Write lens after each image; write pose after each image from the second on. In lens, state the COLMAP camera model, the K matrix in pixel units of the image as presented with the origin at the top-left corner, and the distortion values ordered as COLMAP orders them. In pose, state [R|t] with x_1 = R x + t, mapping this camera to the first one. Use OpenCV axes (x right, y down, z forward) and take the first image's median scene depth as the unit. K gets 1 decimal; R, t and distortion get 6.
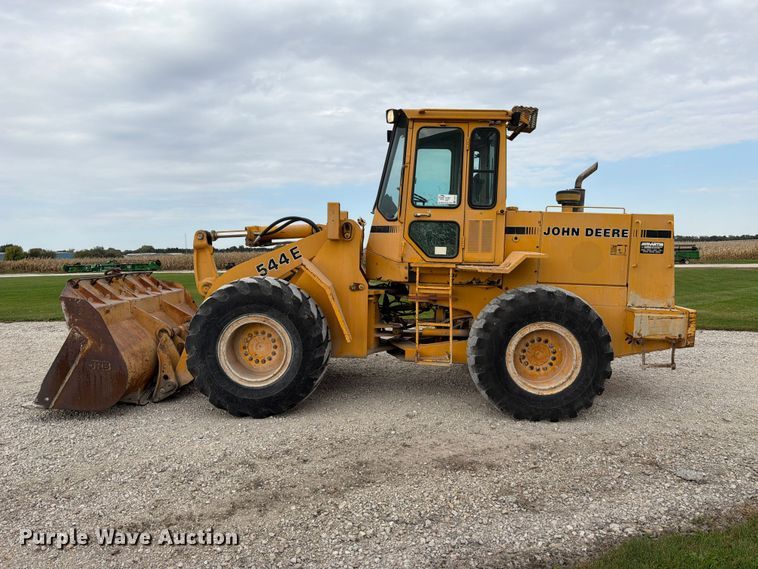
lens RADIAL K [[562.3, 0, 356.3], [0, 562.3, 285.3], [0, 0, 1]] dist [0.029202, -0.007065]
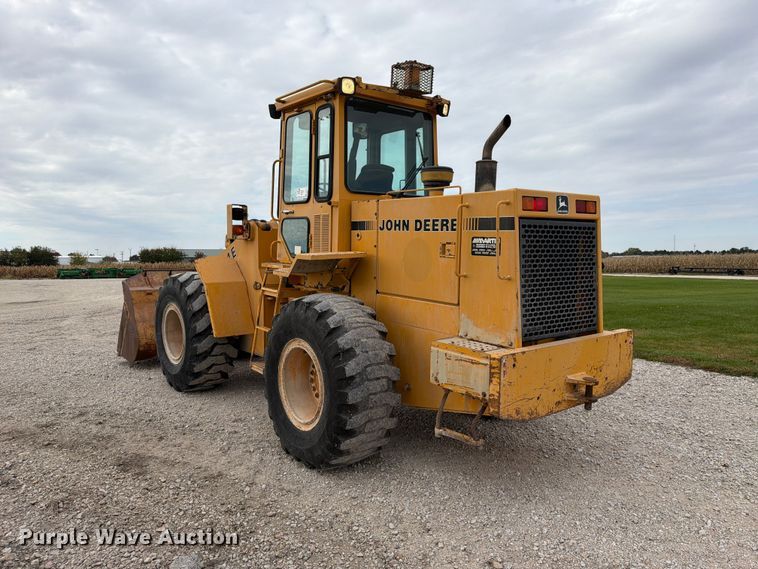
lens RADIAL K [[548.2, 0, 379.0], [0, 548.2, 284.5], [0, 0, 1]] dist [-0.007358, -0.003640]
pose [[0.638041, 0.050496, -0.768345, 0.906286], [-0.053459, 0.998345, 0.021219, -0.031565], [0.768145, 0.027536, 0.639684, 0.524914]]
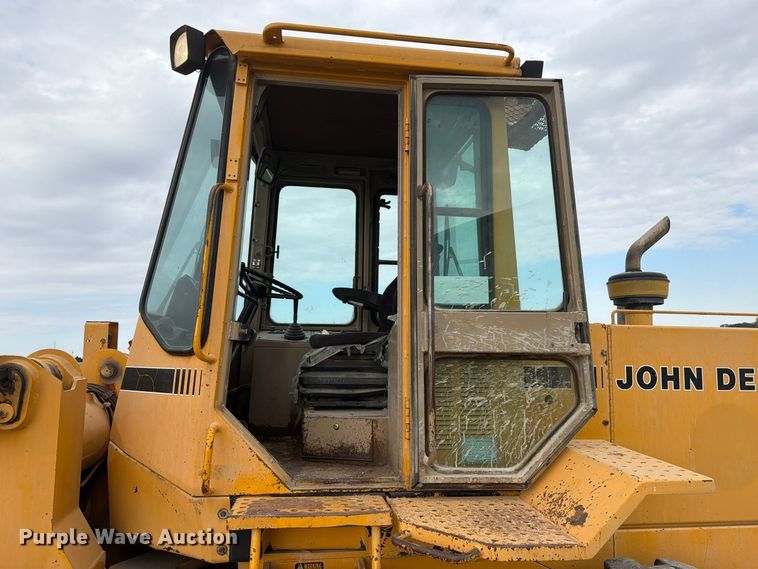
lens RADIAL K [[548.2, 0, 379.0], [0, 548.2, 284.5], [0, 0, 1]] dist [-0.007358, -0.003640]
pose [[0.984447, 0.008206, 0.175489, 0.119032], [0.023949, 0.983315, -0.180327, -0.095096], [-0.174041, 0.181725, 0.967825, 0.673158]]
